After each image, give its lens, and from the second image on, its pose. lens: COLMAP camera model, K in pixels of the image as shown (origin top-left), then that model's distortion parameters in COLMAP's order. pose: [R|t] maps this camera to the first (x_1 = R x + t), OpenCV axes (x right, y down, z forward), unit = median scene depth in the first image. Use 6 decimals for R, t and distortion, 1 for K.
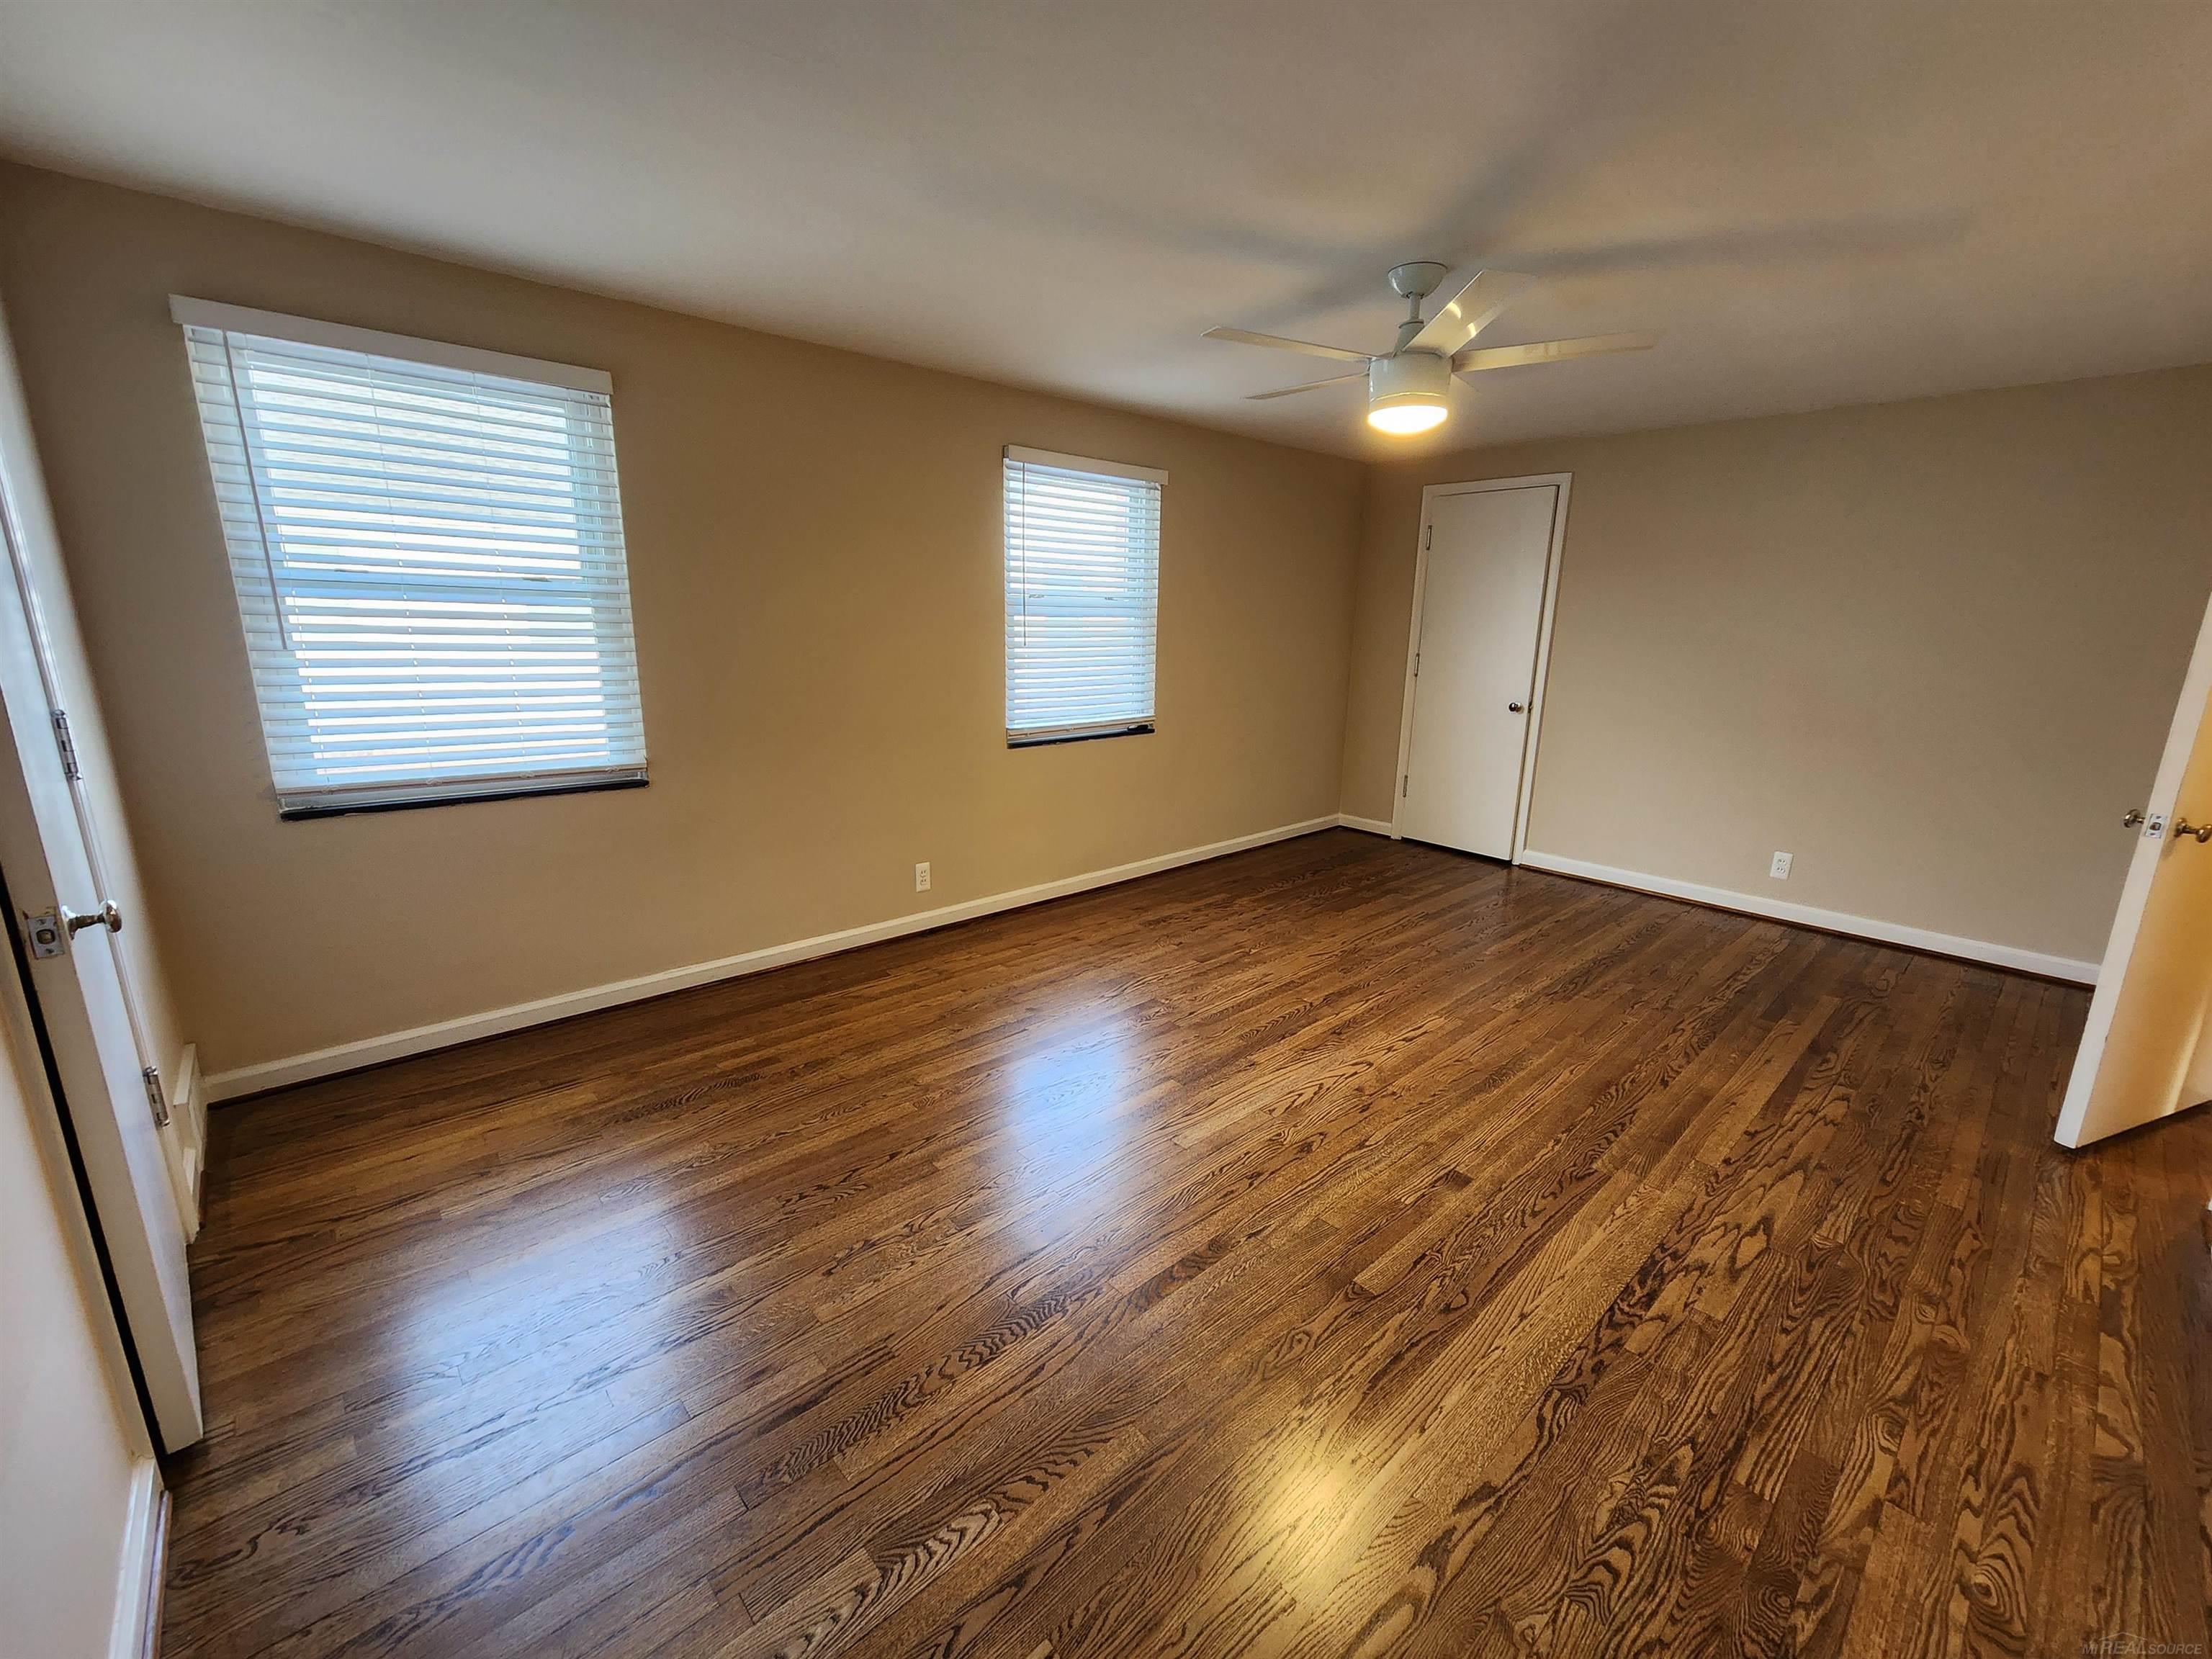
lens RADIAL K [[900.4, 0, 1113.4], [0, 900.4, 835.7], [0, 0, 1]] dist [-0.000047, 0.001194]
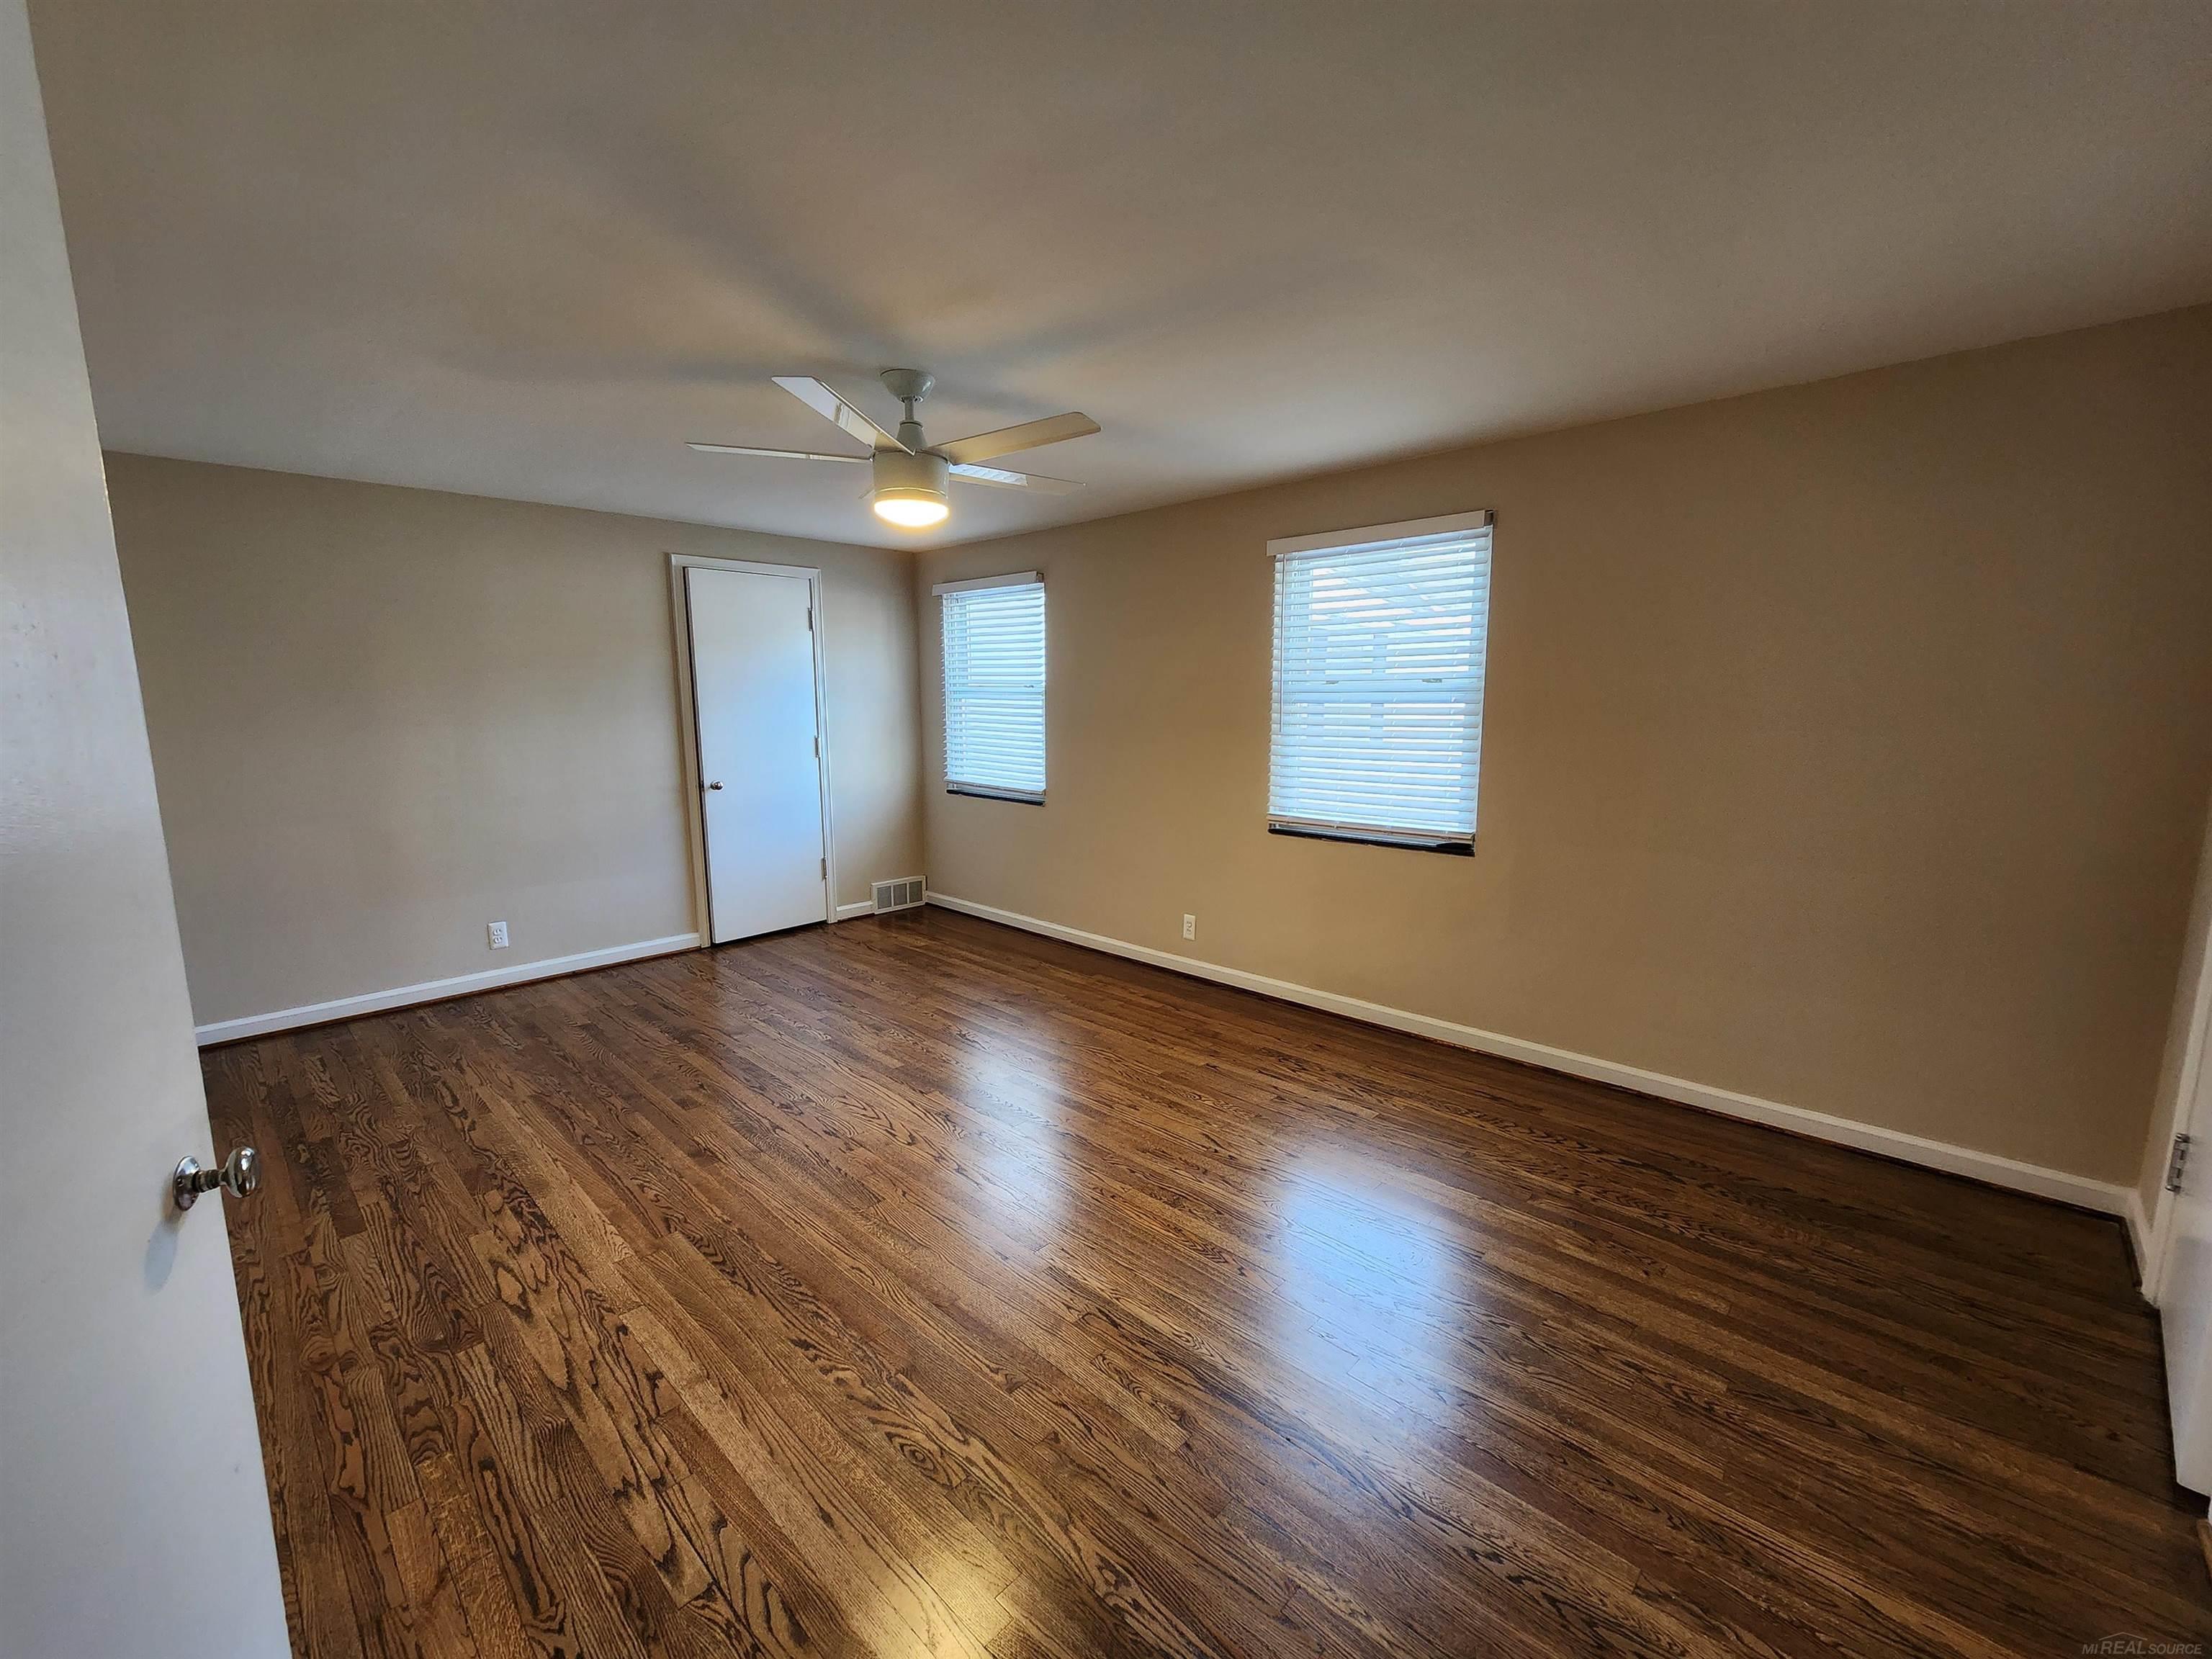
lens RADIAL K [[900.4, 0, 1113.4], [0, 900.4, 835.7], [0, 0, 1]] dist [-0.000047, 0.001194]
pose [[0.068905, 0.131396, -0.988932, 1.238157], [-0.235938, 0.965313, 0.111819, -0.236240], [0.969322, 0.225621, 0.097516, 1.051094]]
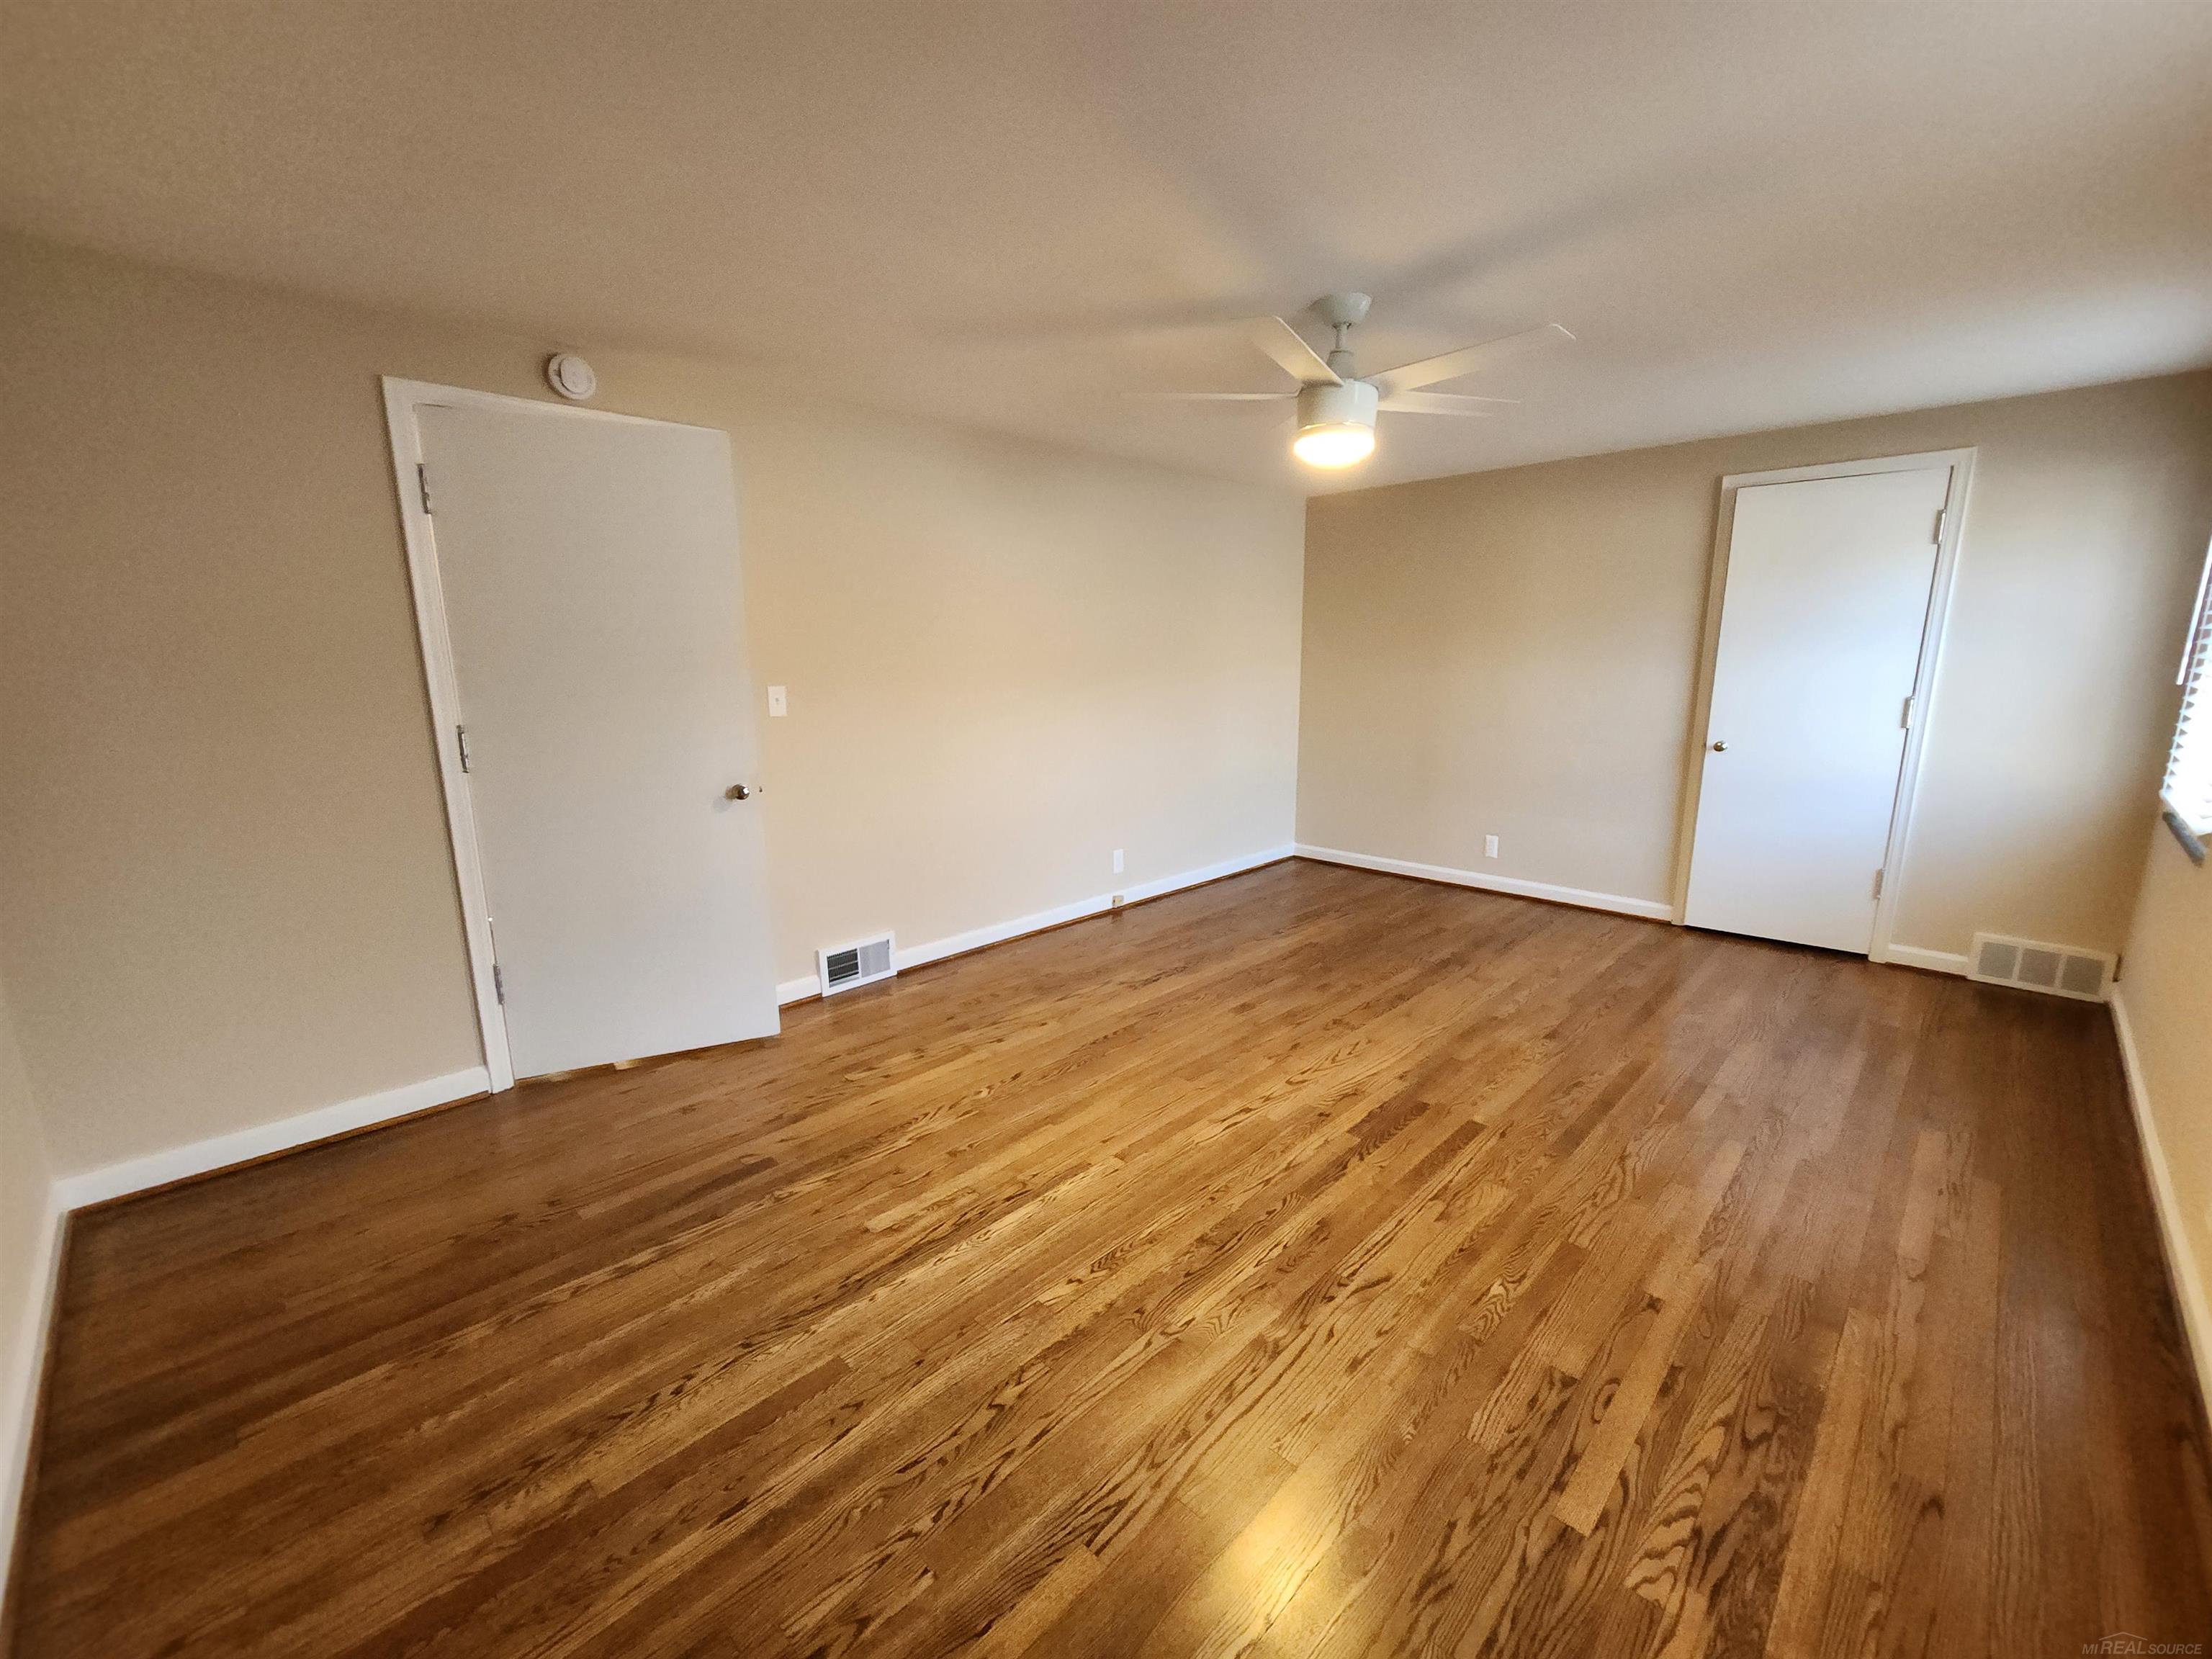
lens RADIAL K [[900.4, 0, 1113.4], [0, 900.4, 835.7], [0, 0, 1]] dist [-0.000047, 0.001194]
pose [[-0.998139, -0.001842, -0.060948, 0.549336], [-0.028045, 0.901417, 0.432044, -0.435497], [0.054144, 0.432949, -0.899791, 1.797823]]
